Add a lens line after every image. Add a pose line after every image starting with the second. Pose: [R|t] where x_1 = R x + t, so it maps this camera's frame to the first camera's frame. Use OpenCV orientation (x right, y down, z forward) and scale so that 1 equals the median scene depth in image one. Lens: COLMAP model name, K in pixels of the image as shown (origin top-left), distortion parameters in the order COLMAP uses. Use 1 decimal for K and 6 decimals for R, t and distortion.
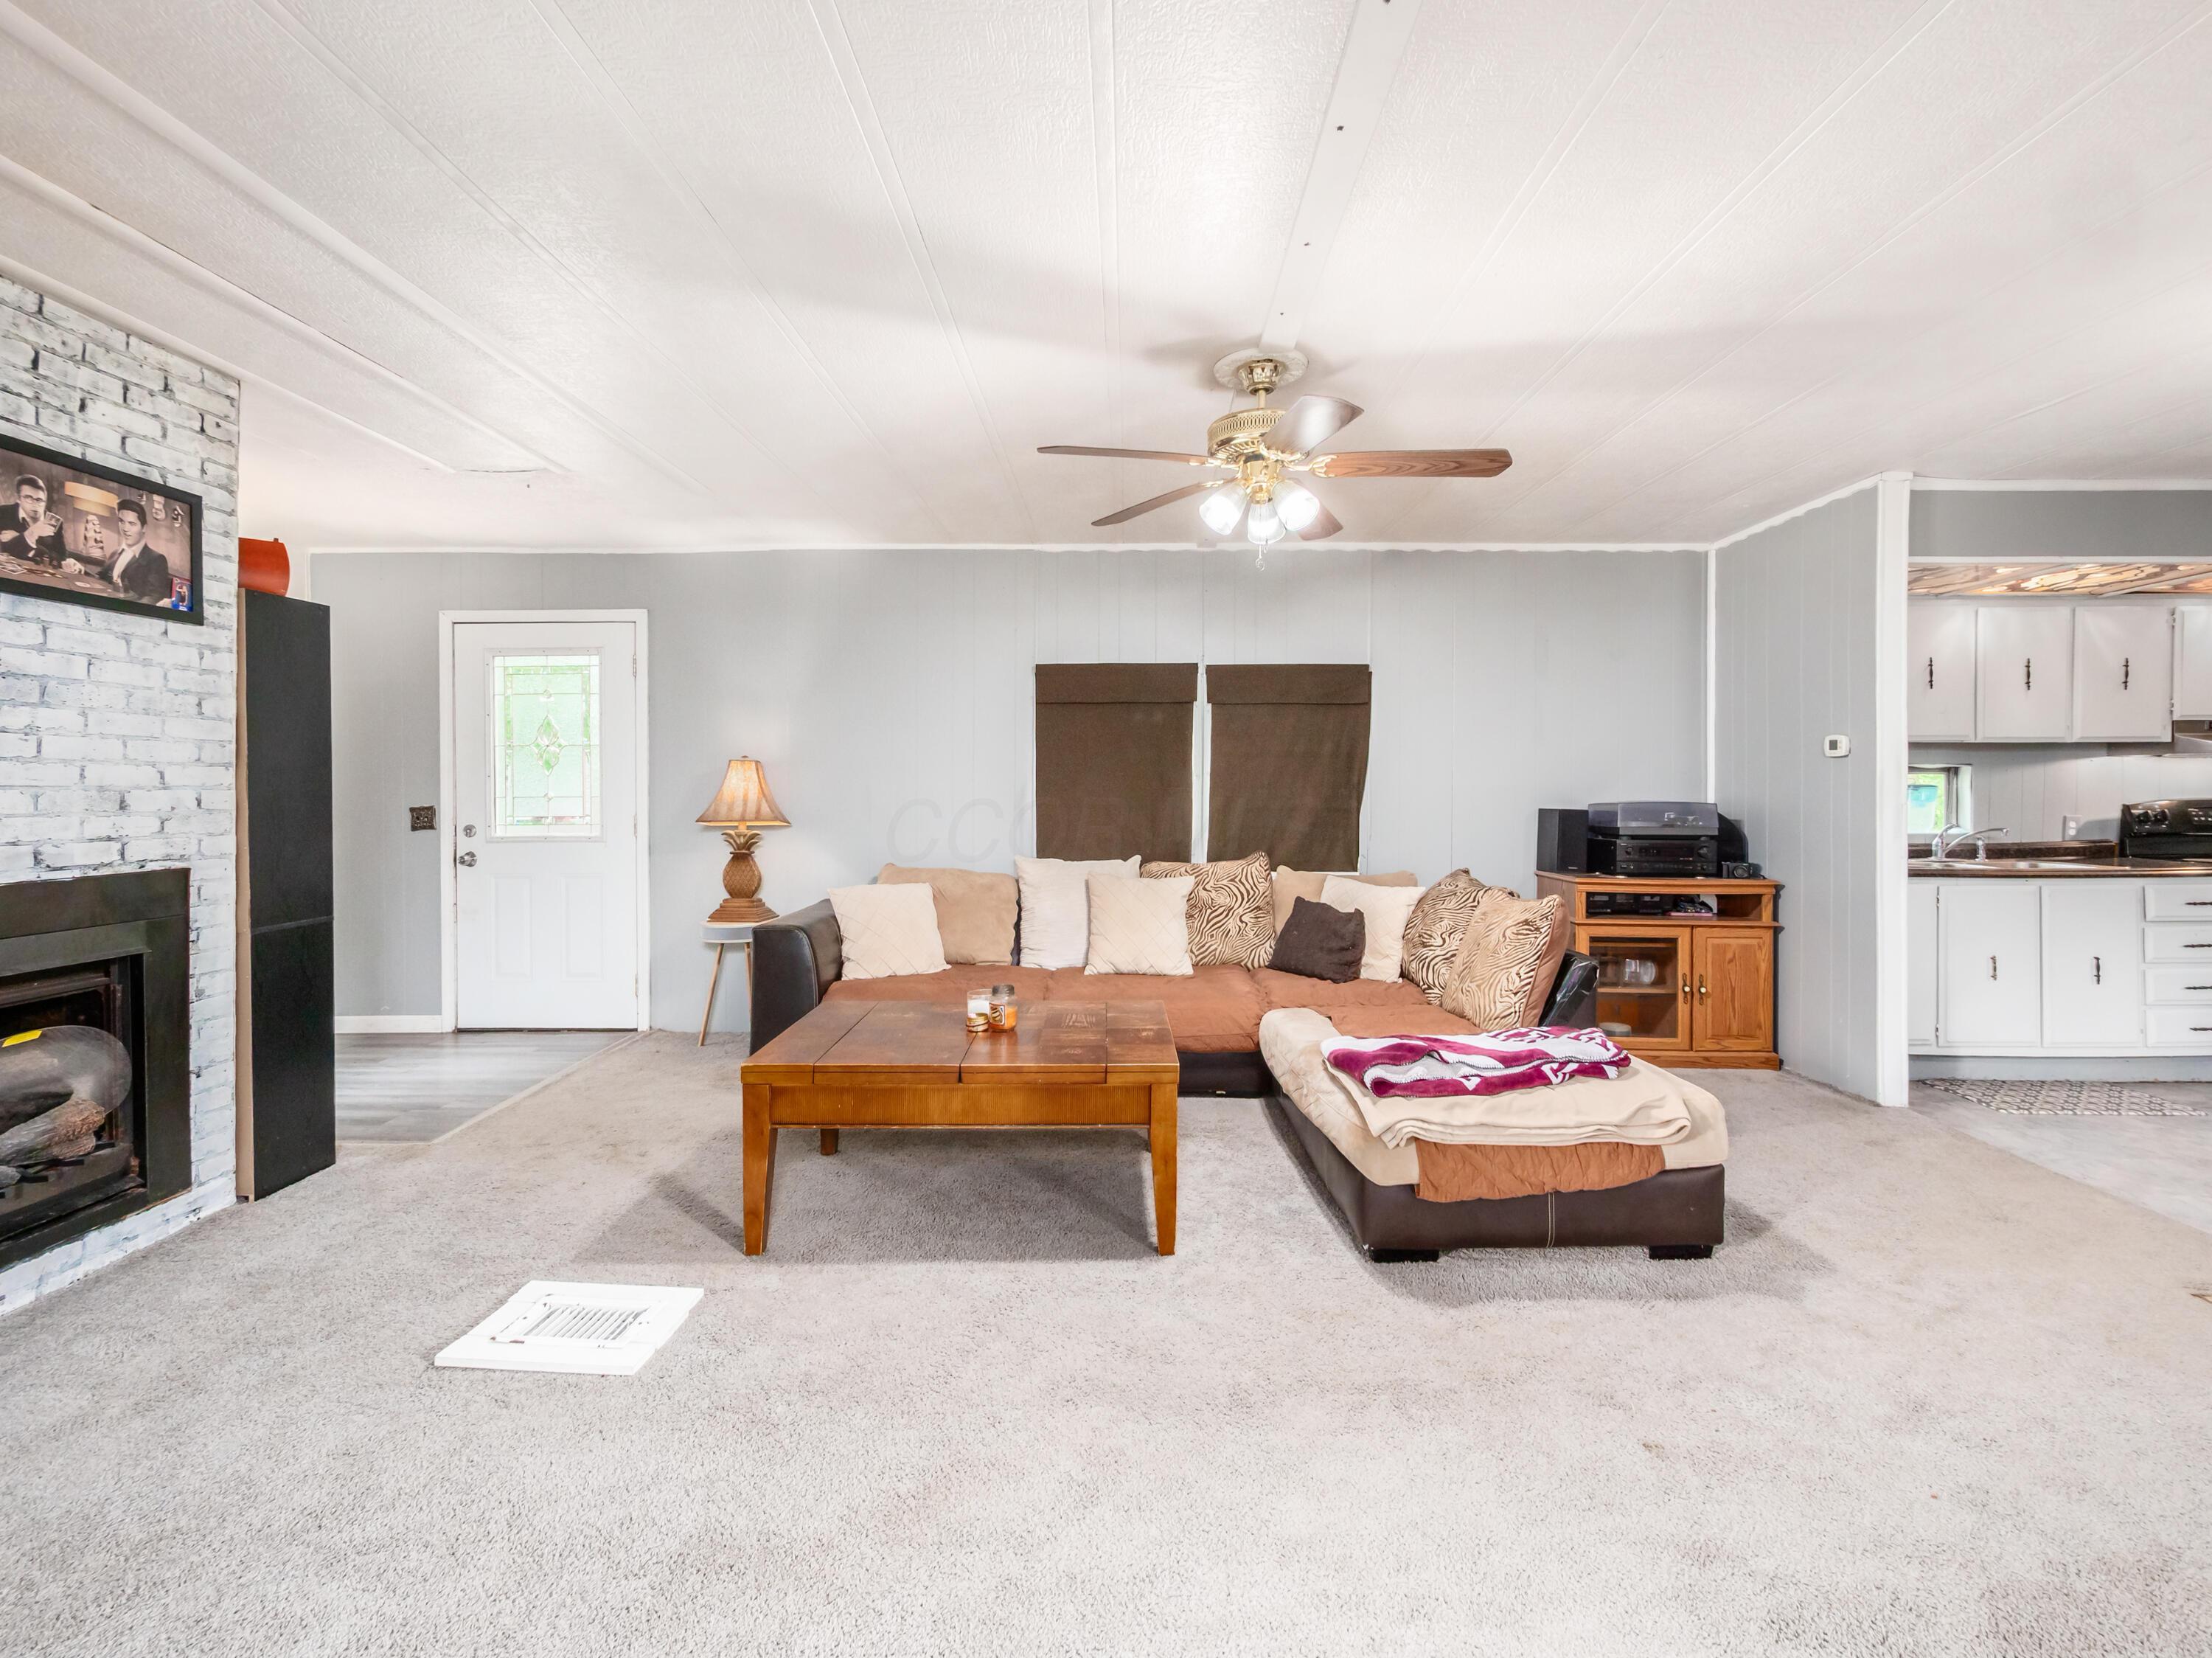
lens RADIAL K [[999.0, 0, 1108.3], [0, 999.0, 764.9], [0, 0, 1]] dist [-0.007617, 0.001128]
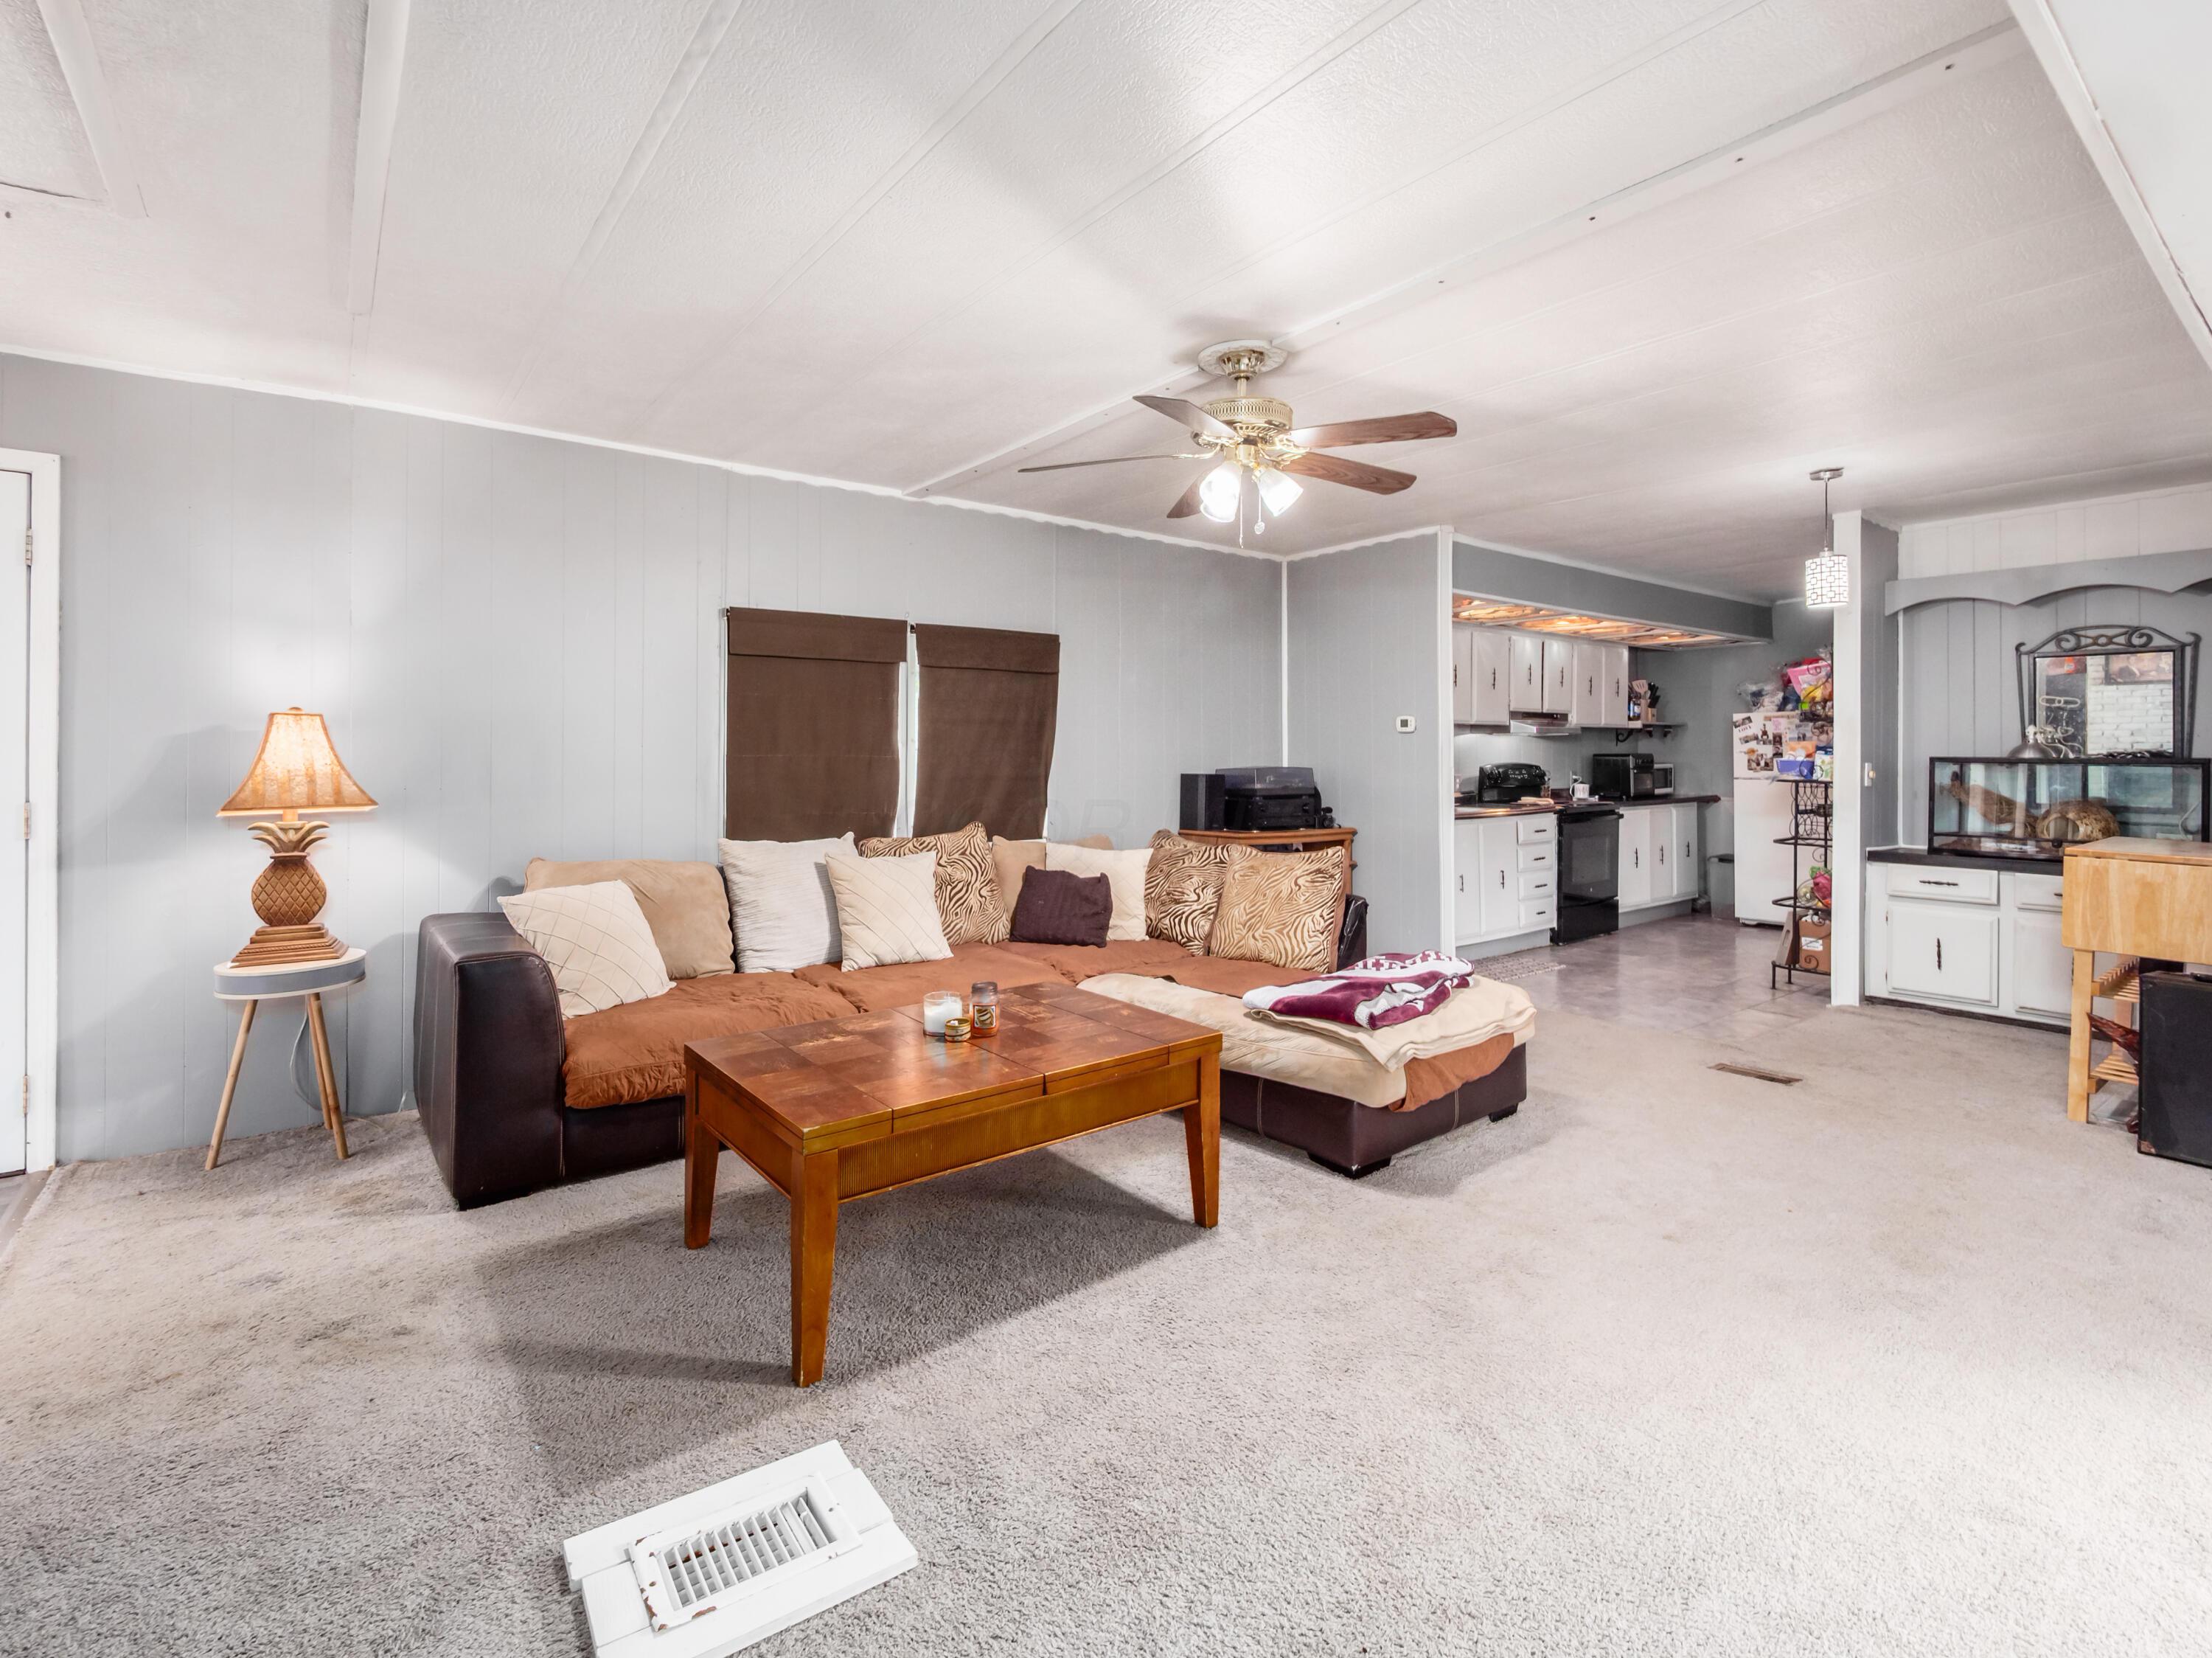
lens RADIAL K [[1040.1, 0, 1105.9], [0, 1040.1, 710.2], [0, 0, 1]] dist [-0.017578, 0.006067]
pose [[0.783569, 0.026610, 0.620735, -0.593205], [-0.014120, 0.999587, -0.025027, 0.004044], [-0.621144, 0.010845, 0.783621, 0.221323]]
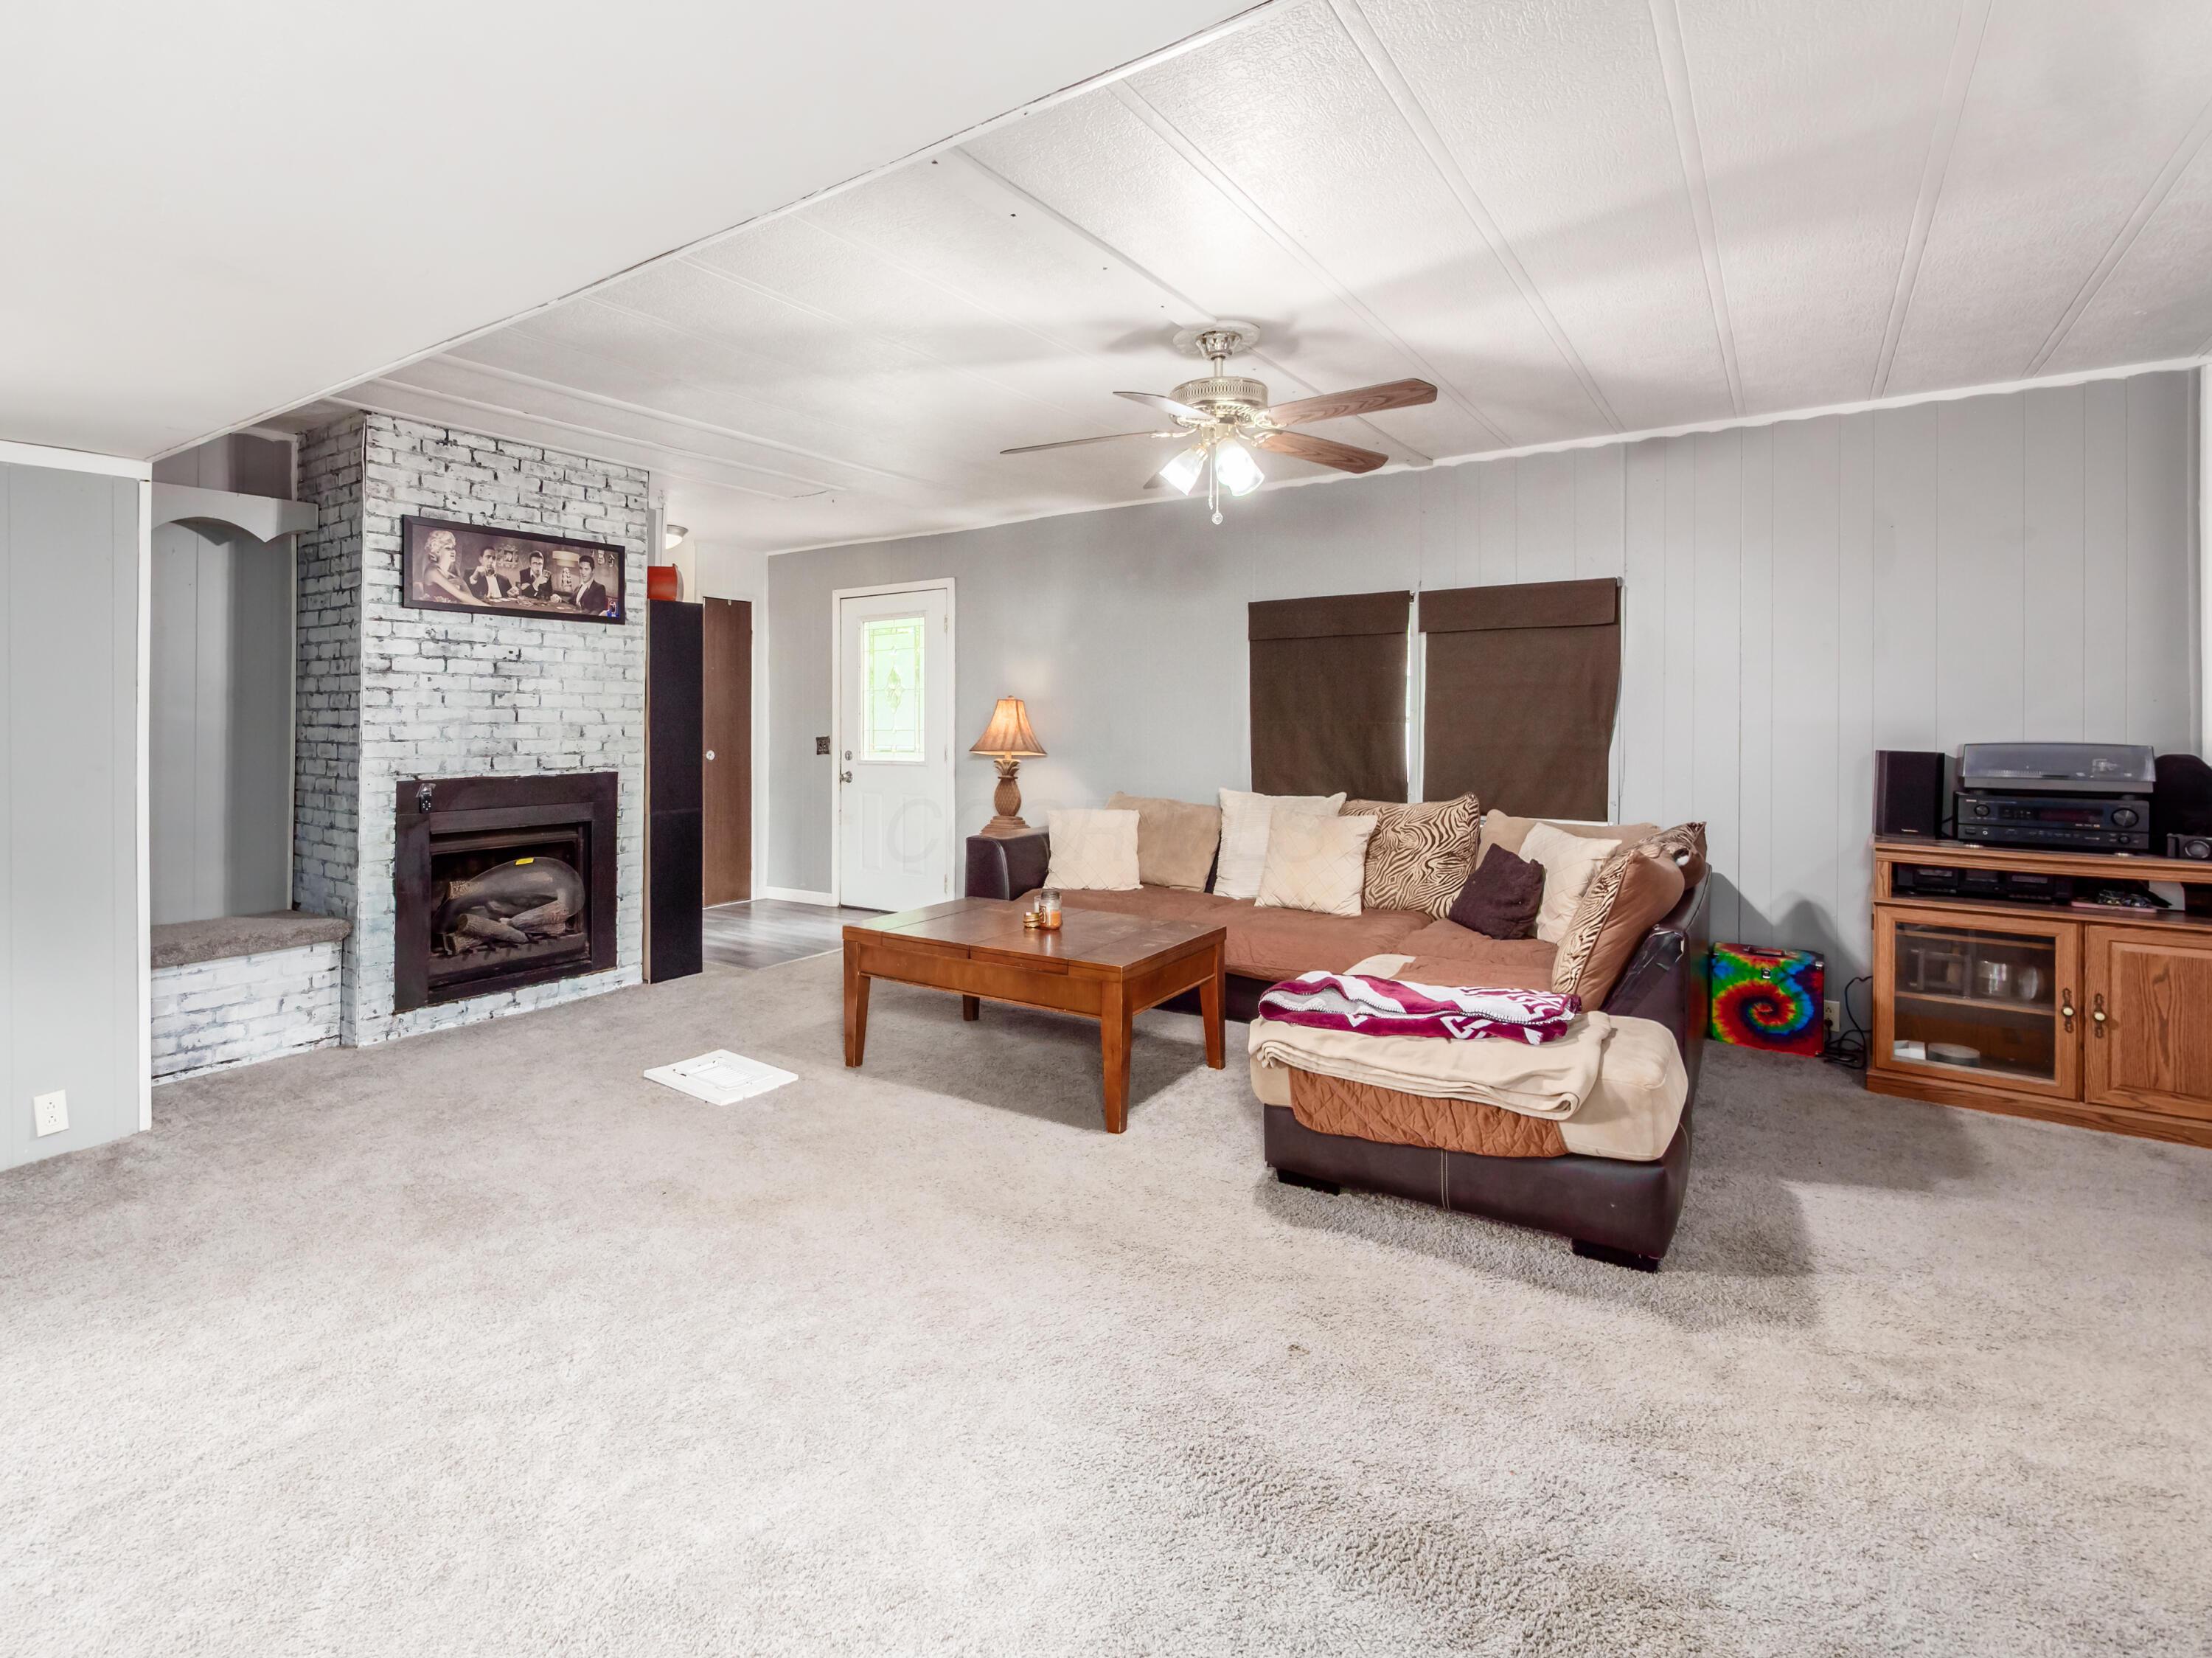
lens RADIAL K [[1078.8, 0, 997.1], [0, 1078.8, 661.0], [0, 0, 1]] dist [-0.012422, 0.003710]
pose [[0.811211, -0.032581, -0.583845, 0.602290], [0.013943, 0.999240, -0.036388, -0.006243], [0.584588, 0.021378, 0.811049, -0.081077]]
